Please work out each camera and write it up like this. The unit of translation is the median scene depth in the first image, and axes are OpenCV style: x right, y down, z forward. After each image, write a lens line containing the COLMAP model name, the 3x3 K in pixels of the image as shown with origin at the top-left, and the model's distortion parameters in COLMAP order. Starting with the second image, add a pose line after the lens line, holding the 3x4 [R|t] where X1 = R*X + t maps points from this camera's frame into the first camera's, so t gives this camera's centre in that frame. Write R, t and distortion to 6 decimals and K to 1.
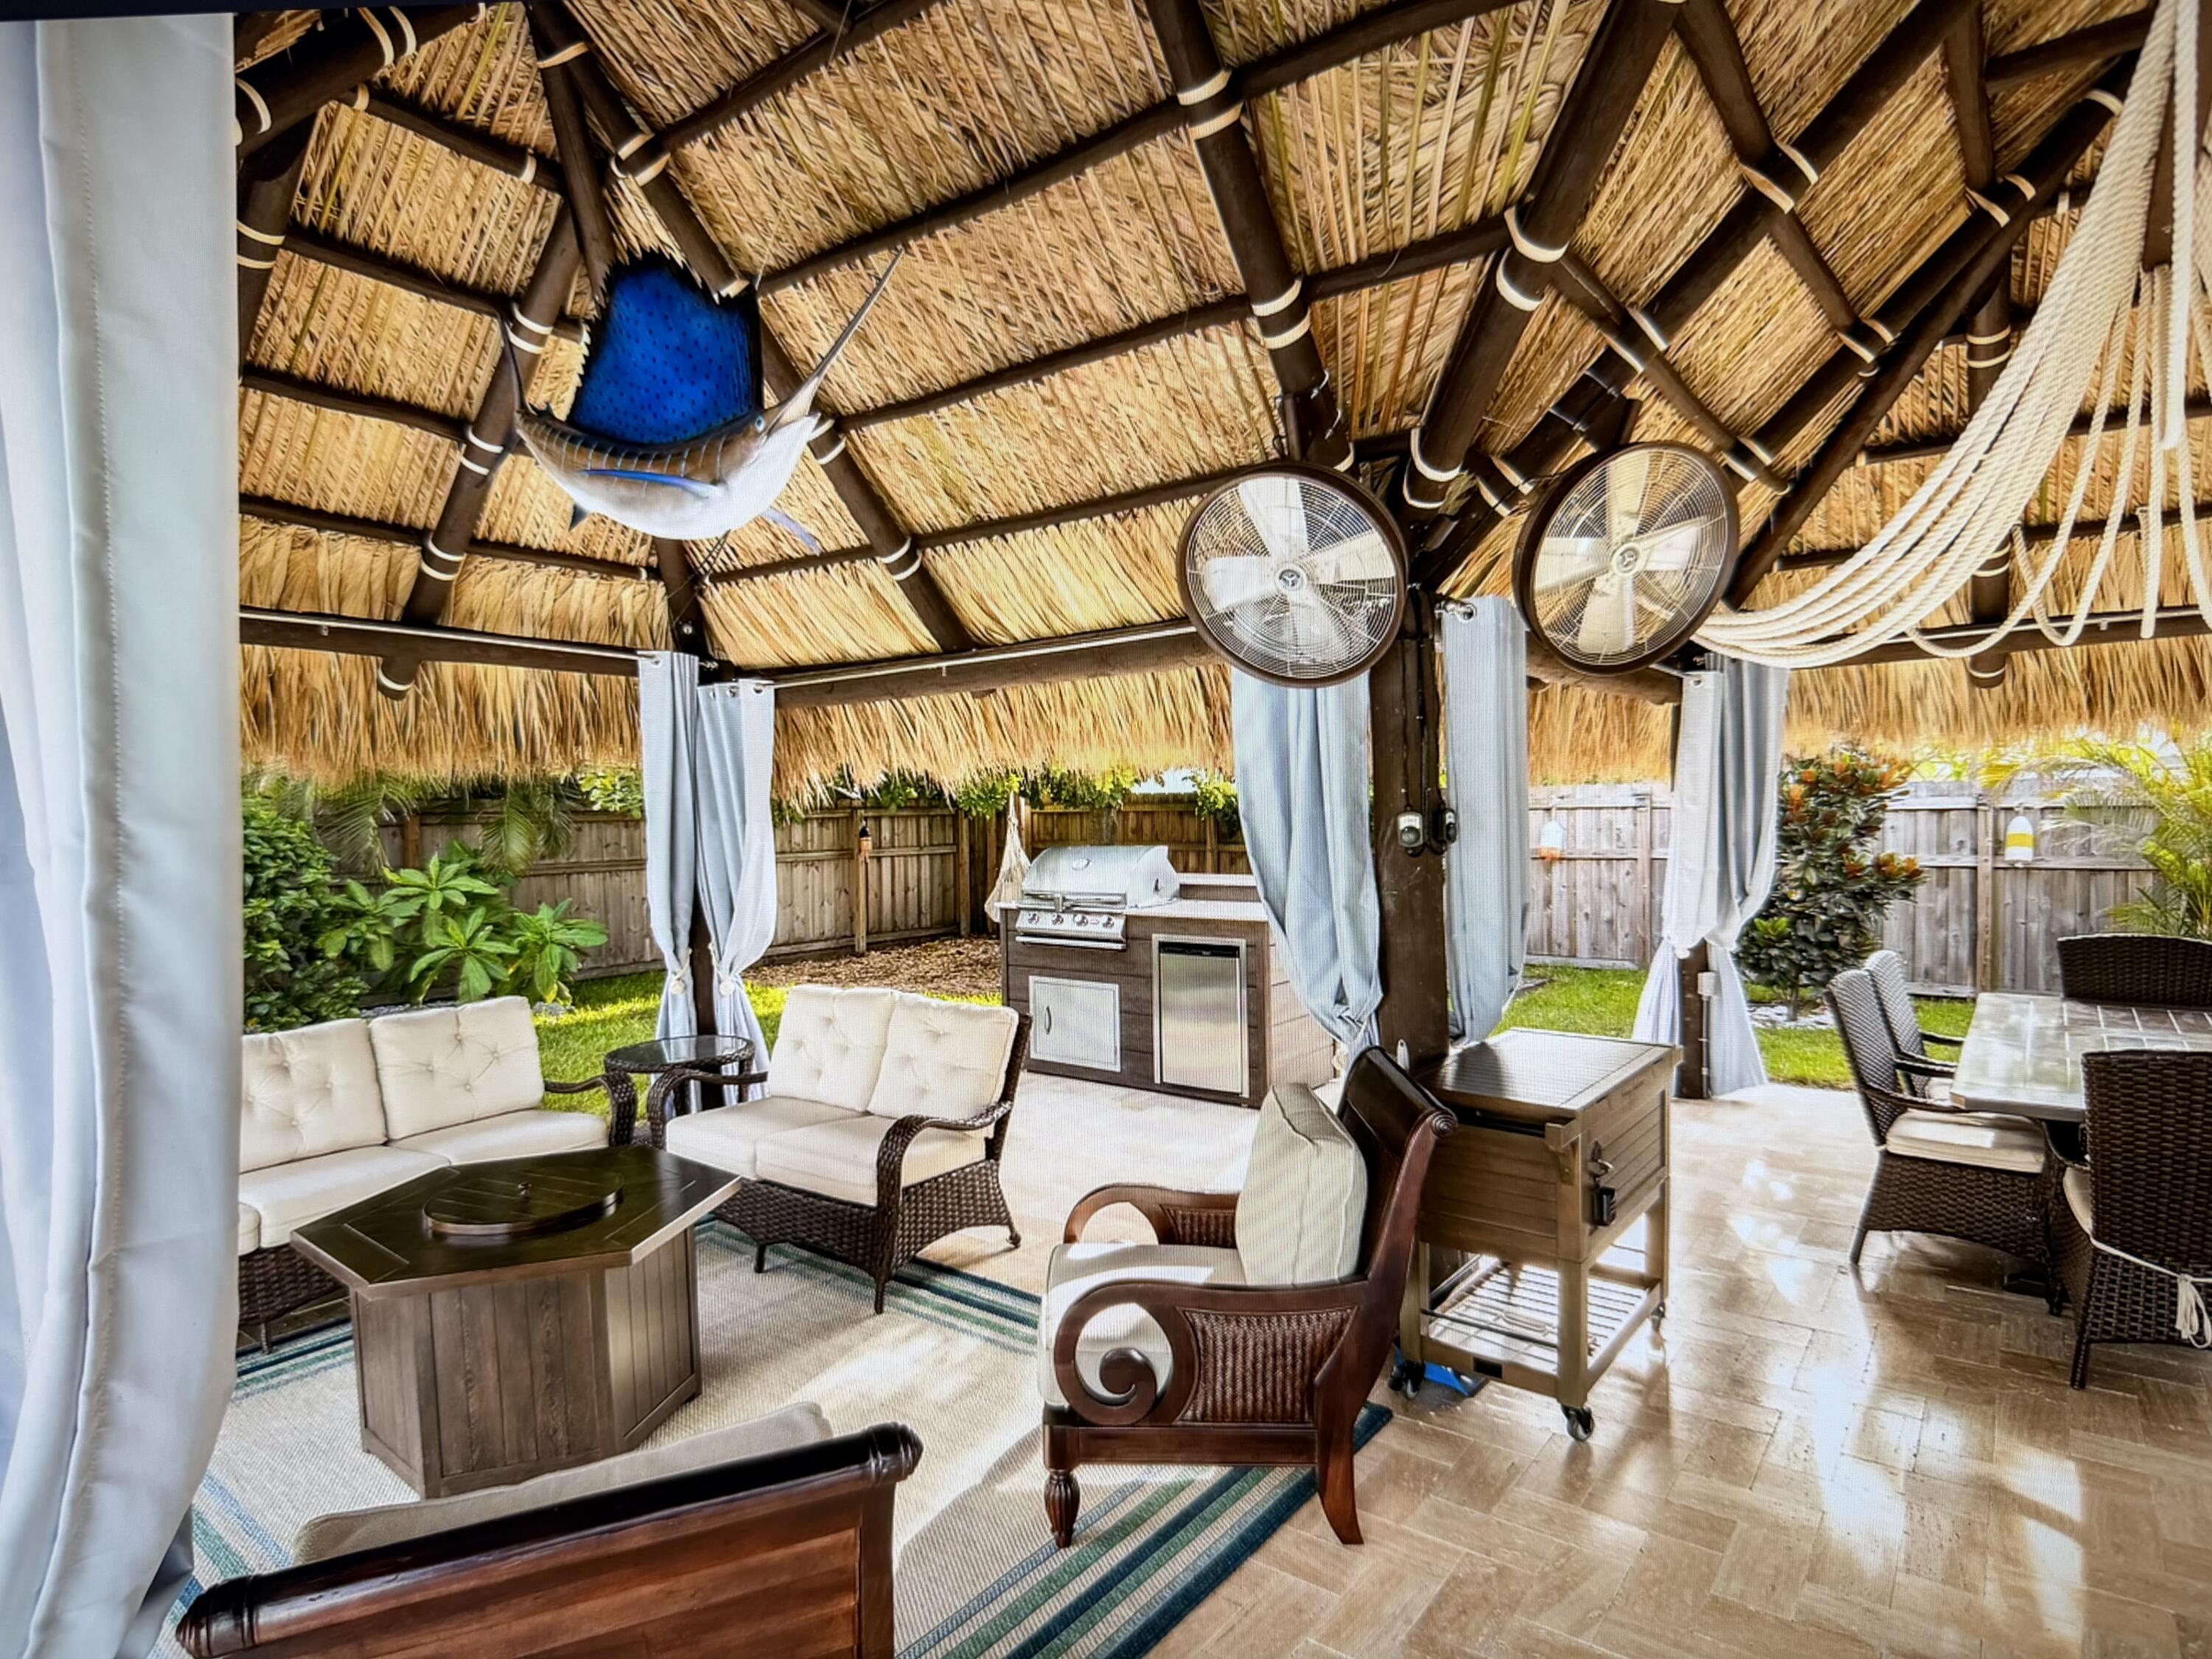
lens RADIAL K [[1200.1, 0, 1082.4], [0, 1200.1, 853.5], [0, 0, 1]] dist [0.002144, -0.021745]
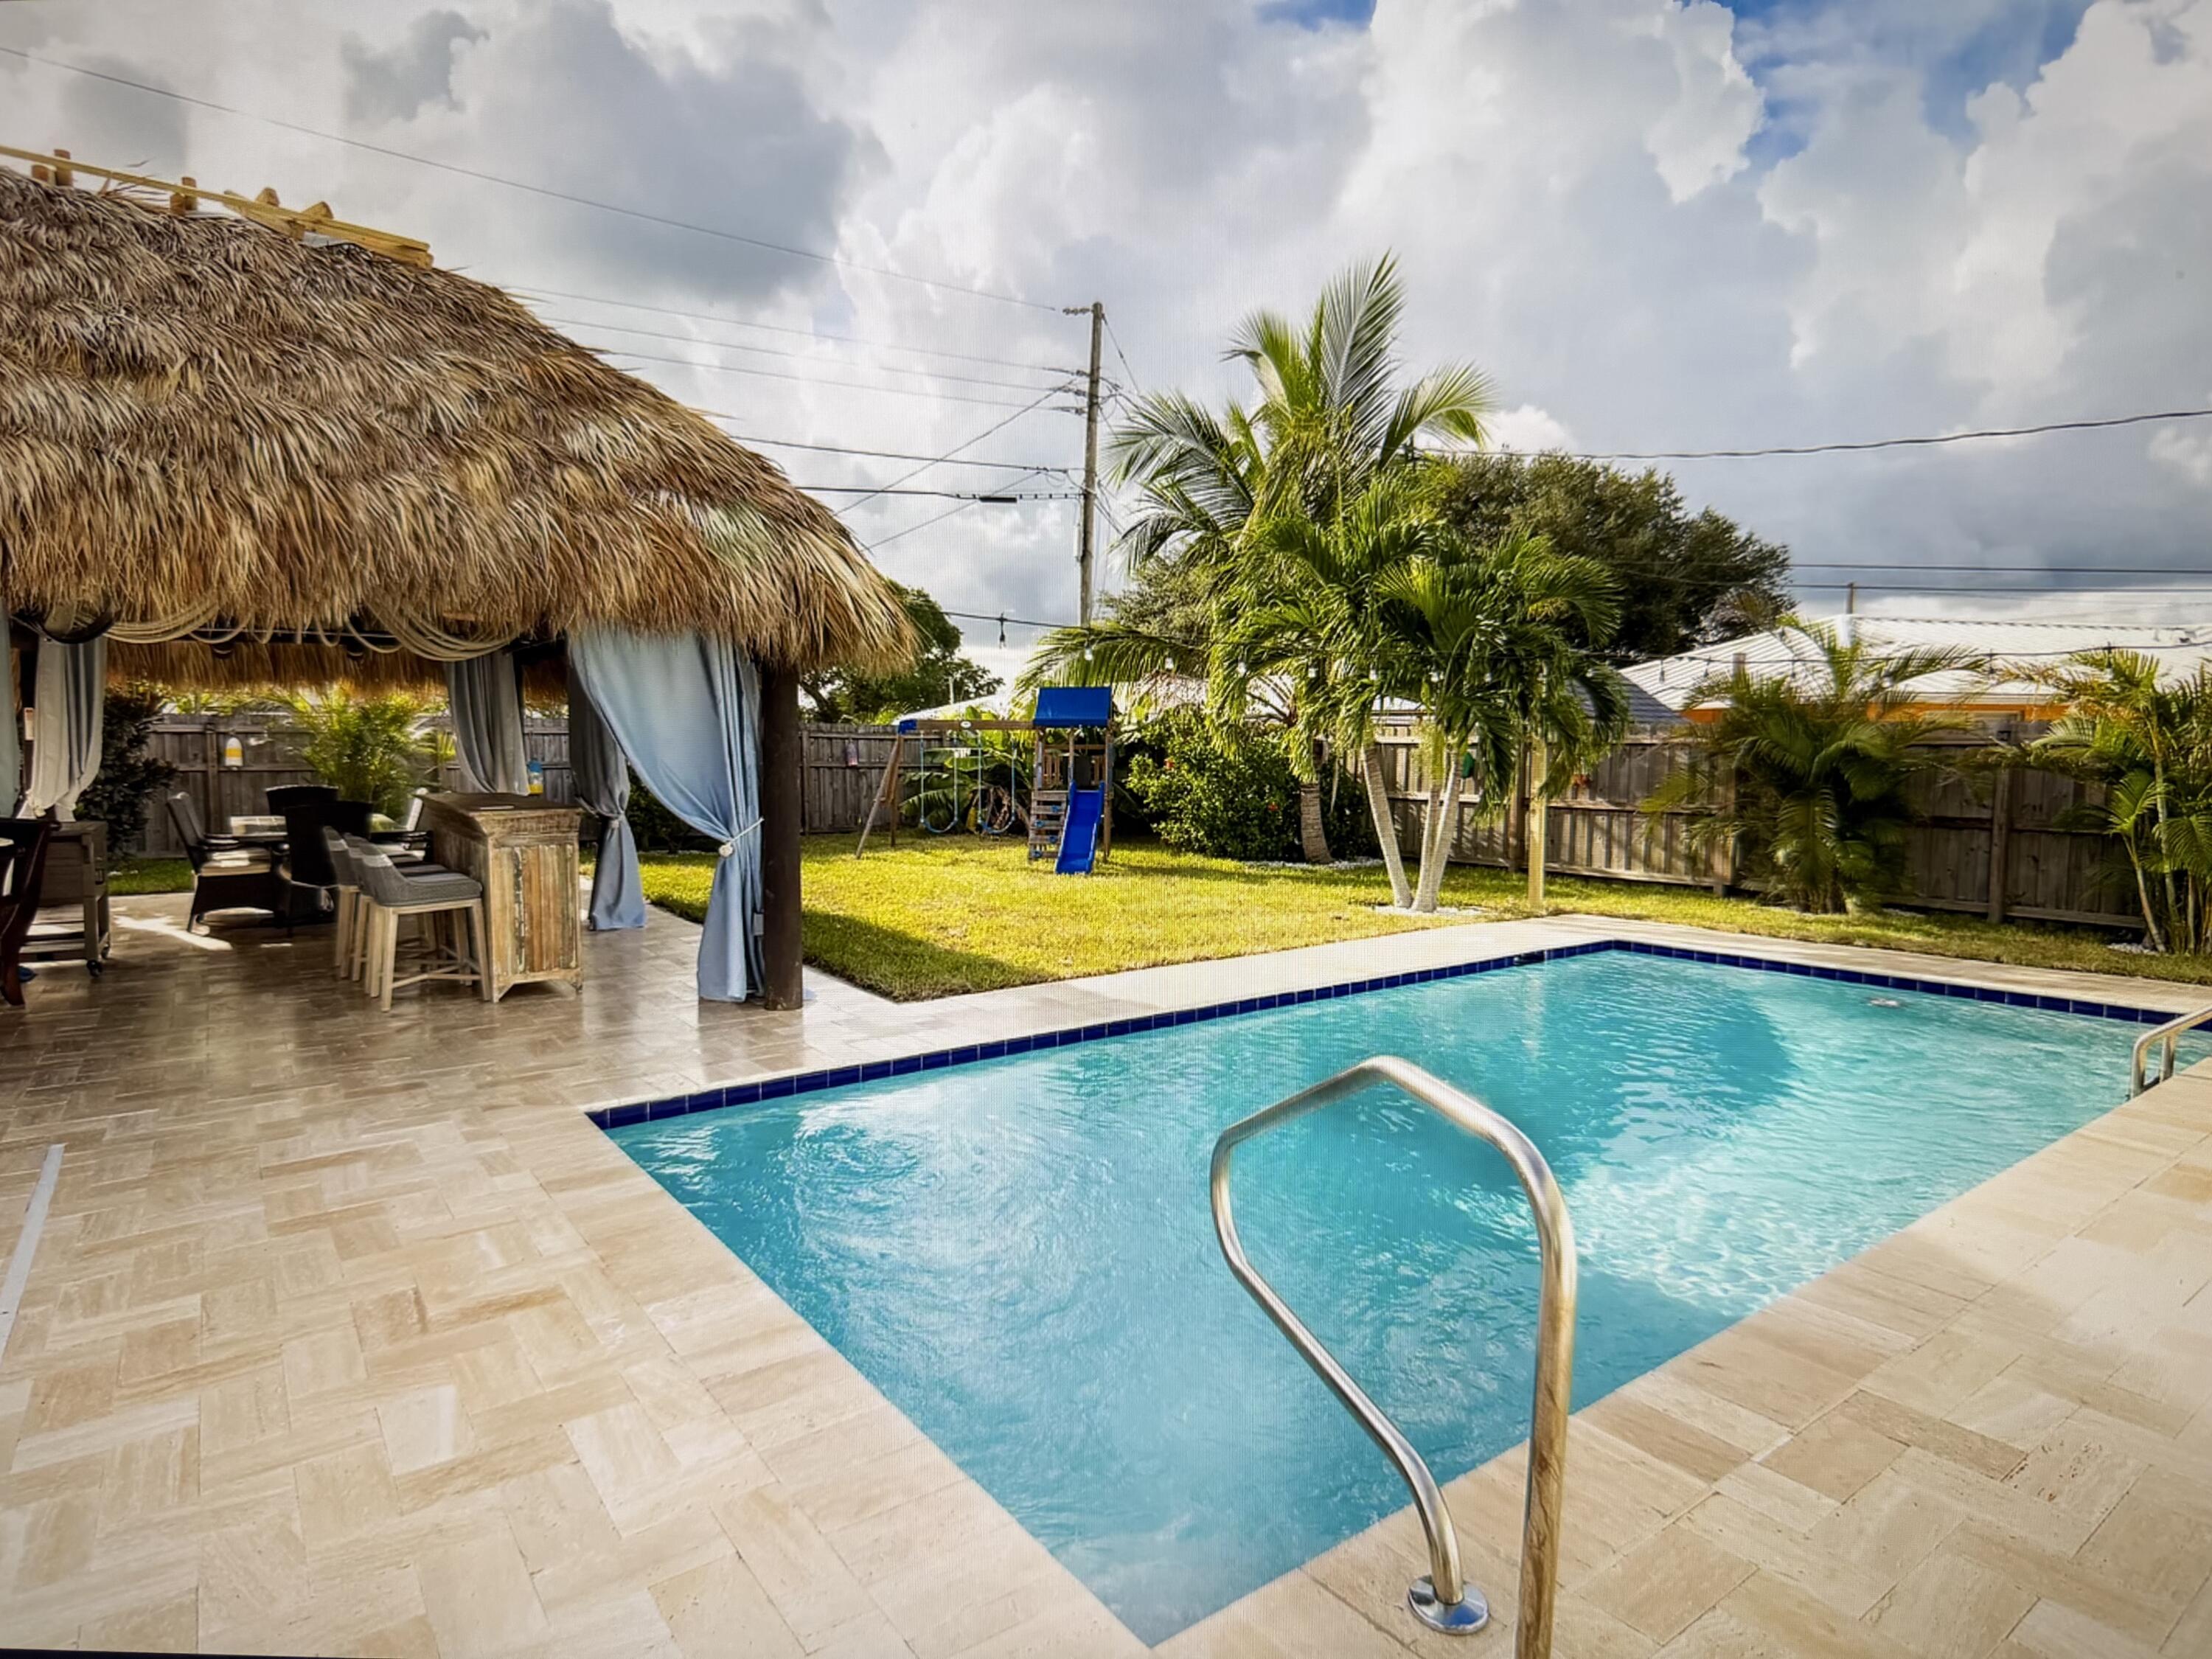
lens RADIAL K [[1200.1, 0, 1082.4], [0, 1200.1, 853.5], [0, 0, 1]] dist [0.002144, -0.021745]
pose [[0.264583, -0.060509, 0.962463, -0.946390], [0.026853, 0.998105, 0.055367, 0.134796], [-0.963989, 0.011195, 0.265707, -1.068065]]
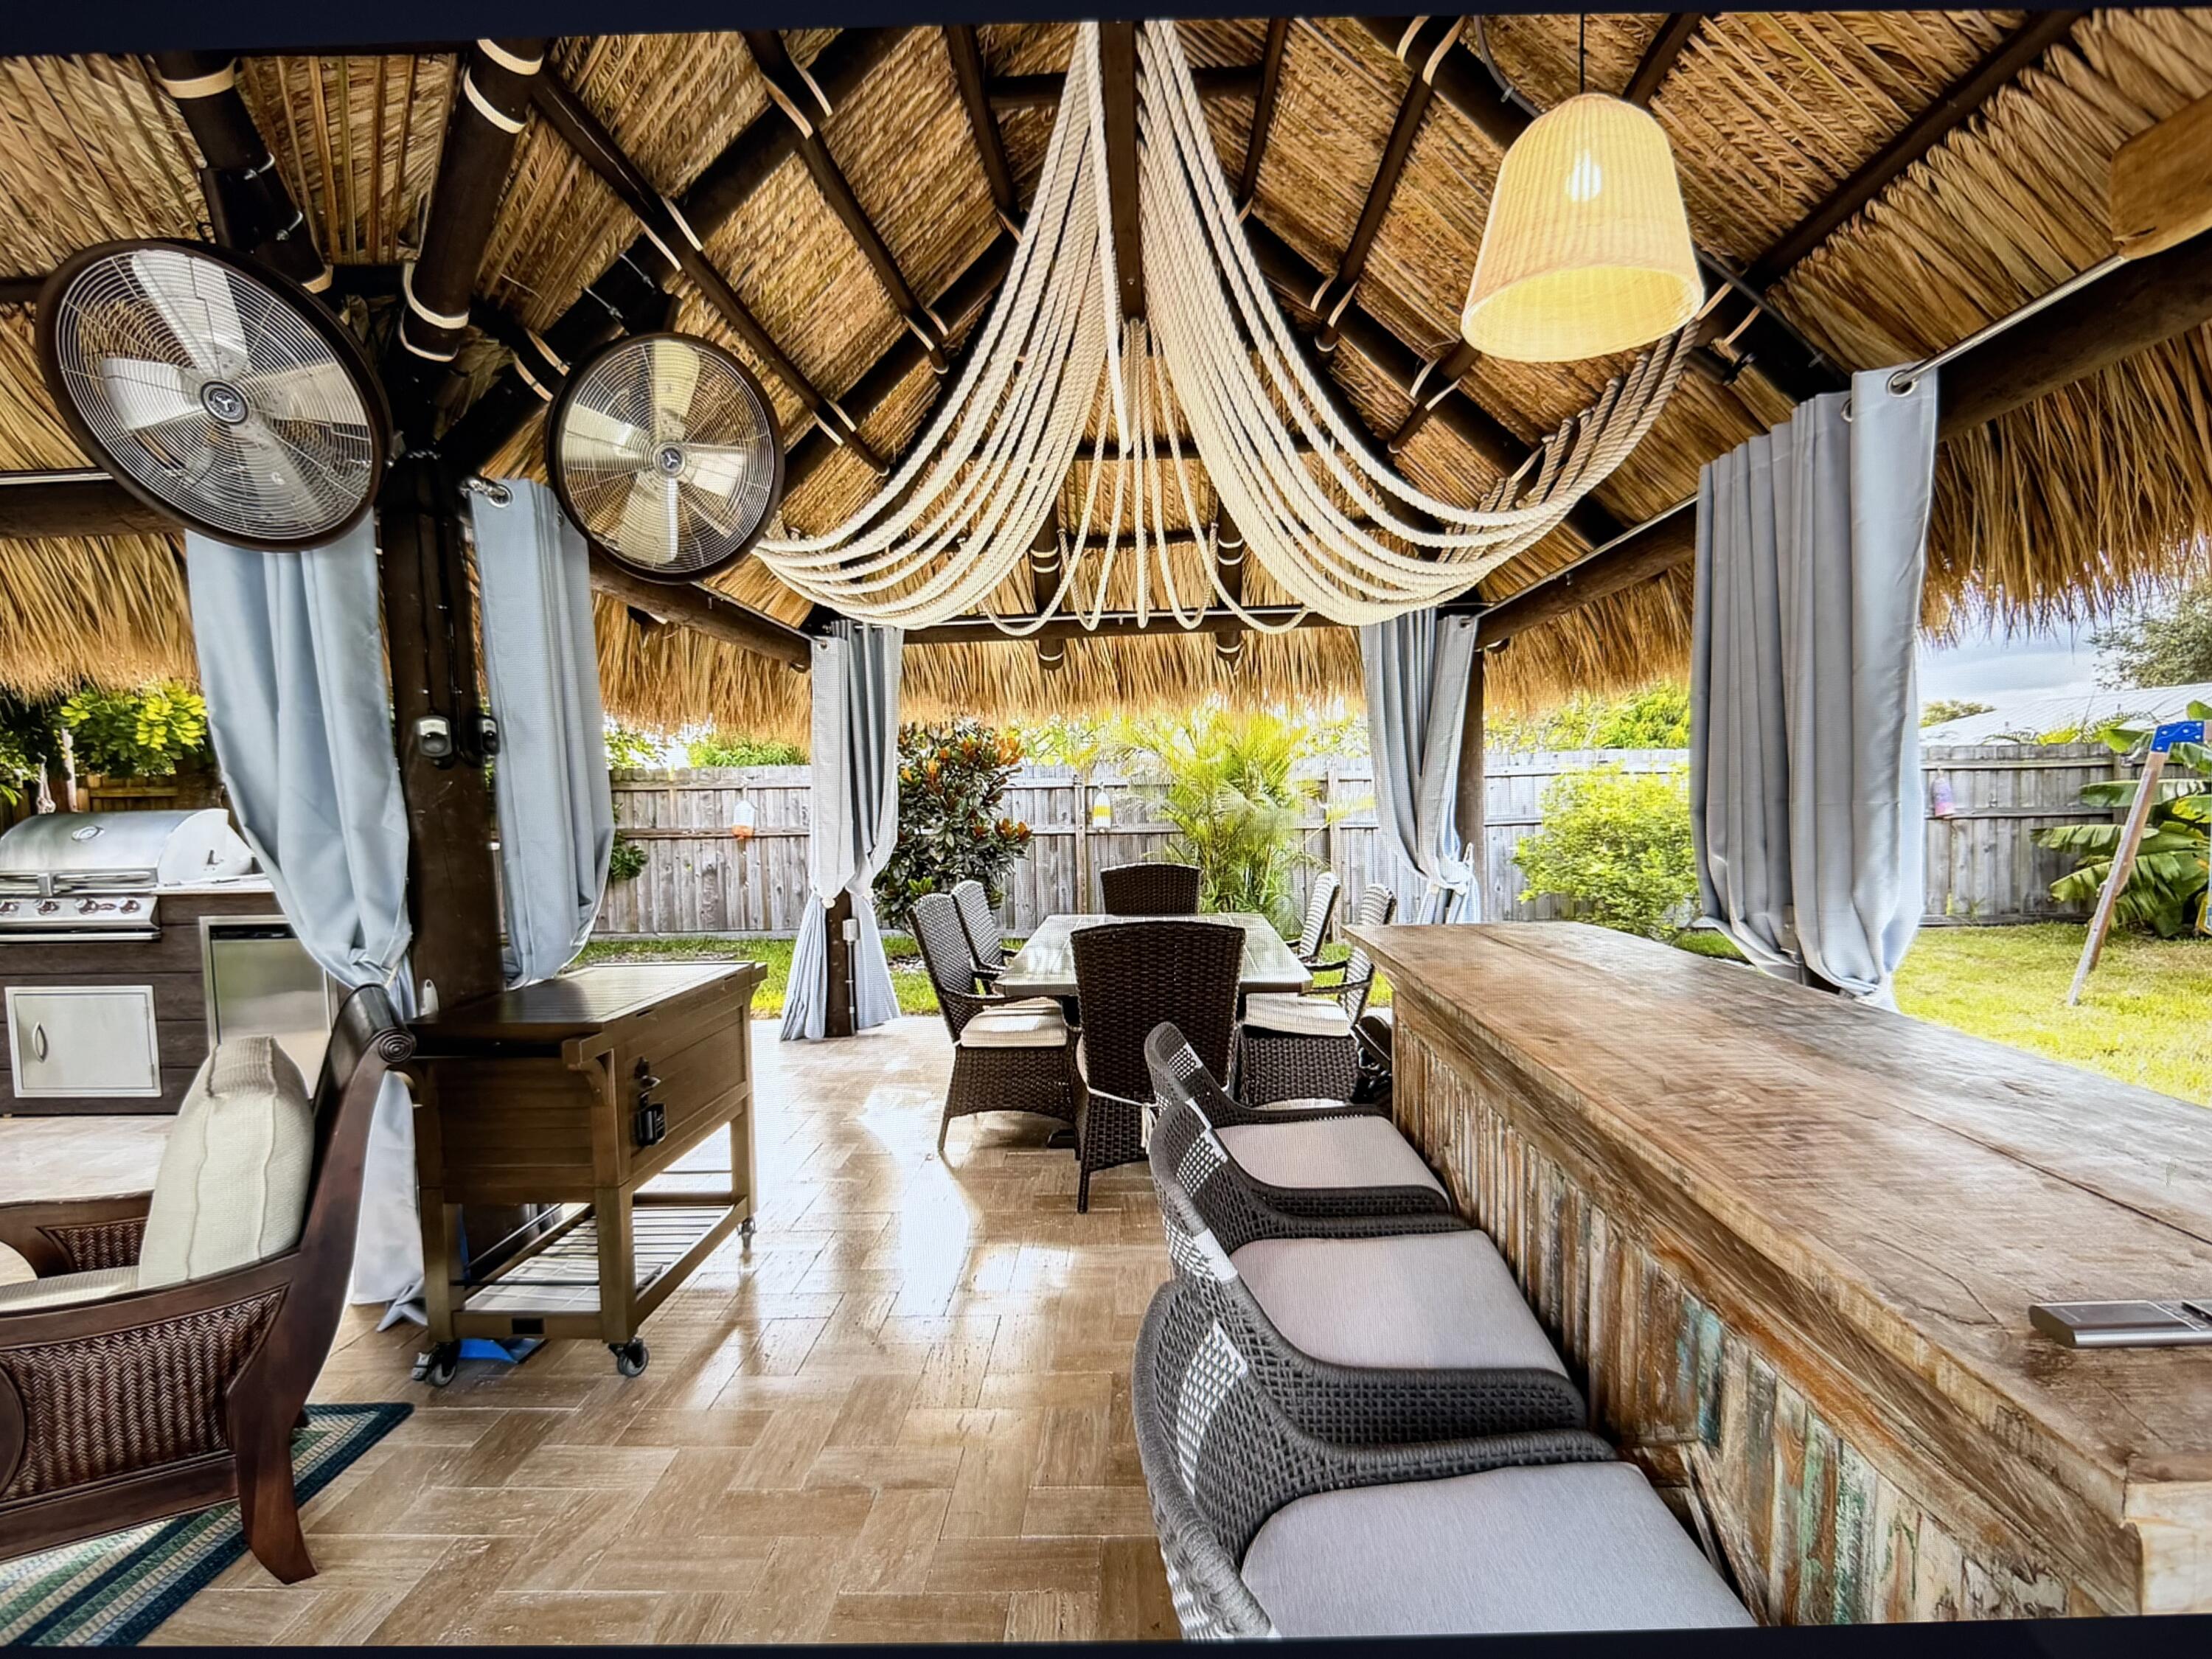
lens RADIAL K [[1139.2, 0, 1144.9], [0, 1139.2, 883.9], [0, 0, 1]] dist [0.003645, -0.012377]
pose [[0.786168, -0.038620, 0.616805, 0.146398], [0.025658, 0.999225, 0.029861, 0.065206], [-0.617480, -0.007650, 0.786549, 0.031569]]
